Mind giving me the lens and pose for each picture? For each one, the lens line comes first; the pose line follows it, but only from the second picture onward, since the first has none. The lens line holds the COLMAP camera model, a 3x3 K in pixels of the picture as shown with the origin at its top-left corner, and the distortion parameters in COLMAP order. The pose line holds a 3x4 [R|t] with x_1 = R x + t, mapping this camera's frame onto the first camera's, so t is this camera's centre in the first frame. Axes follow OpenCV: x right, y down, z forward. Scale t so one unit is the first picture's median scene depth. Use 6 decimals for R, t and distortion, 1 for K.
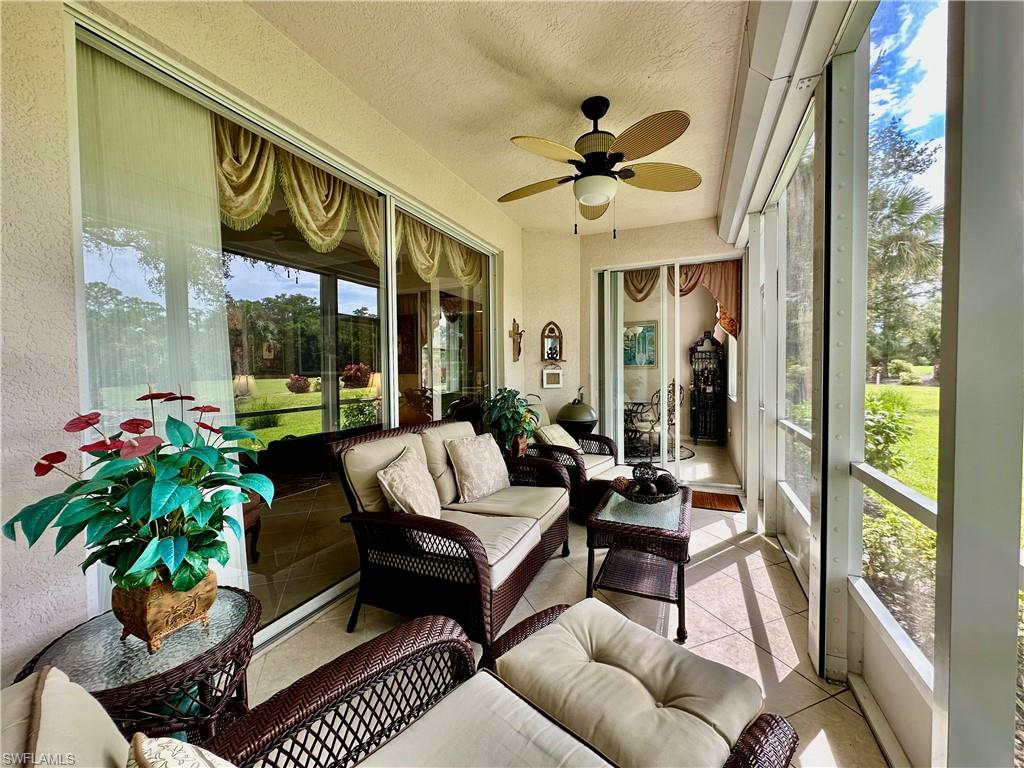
lens RADIAL K [[408.8, 0, 511.8], [0, 408.8, 382.6], [0, 0, 1]] dist [-0.003964, 0.000400]
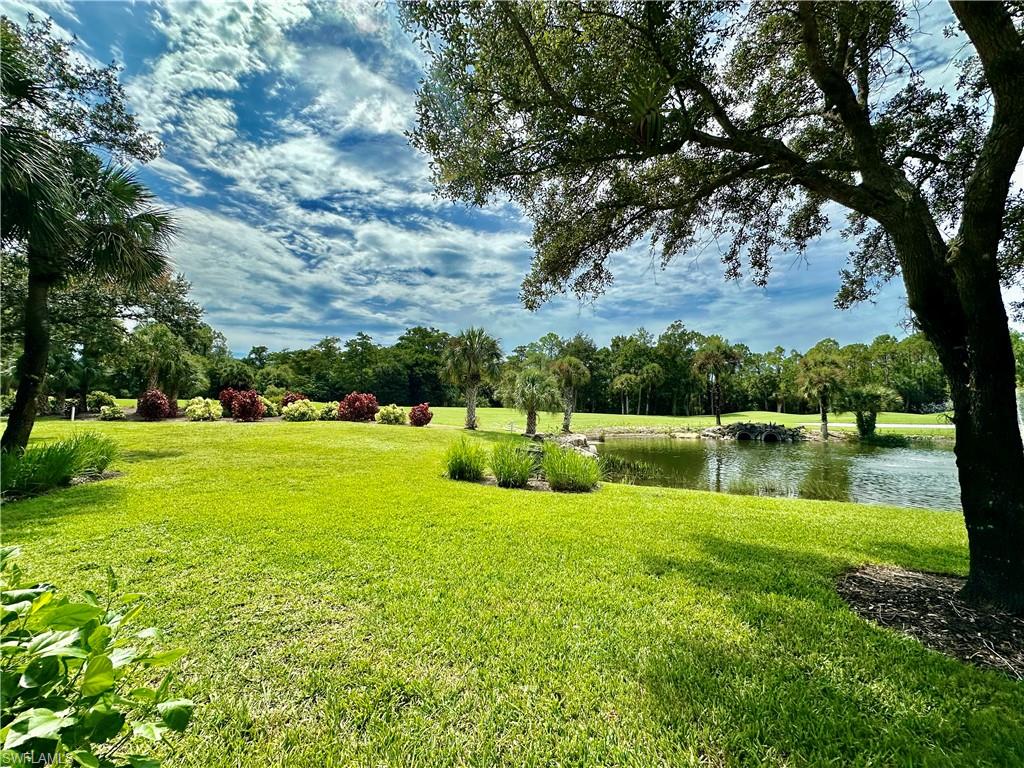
lens RADIAL K [[408.8, 0, 511.8], [0, 408.8, 382.6], [0, 0, 1]] dist [-0.003964, 0.000400]
pose [[0.019504, 0.066459, 0.997599, 0.108836], [0.016783, 0.997626, -0.066789, -0.001608], [-0.999669, 0.018045, 0.018342, 0.117172]]
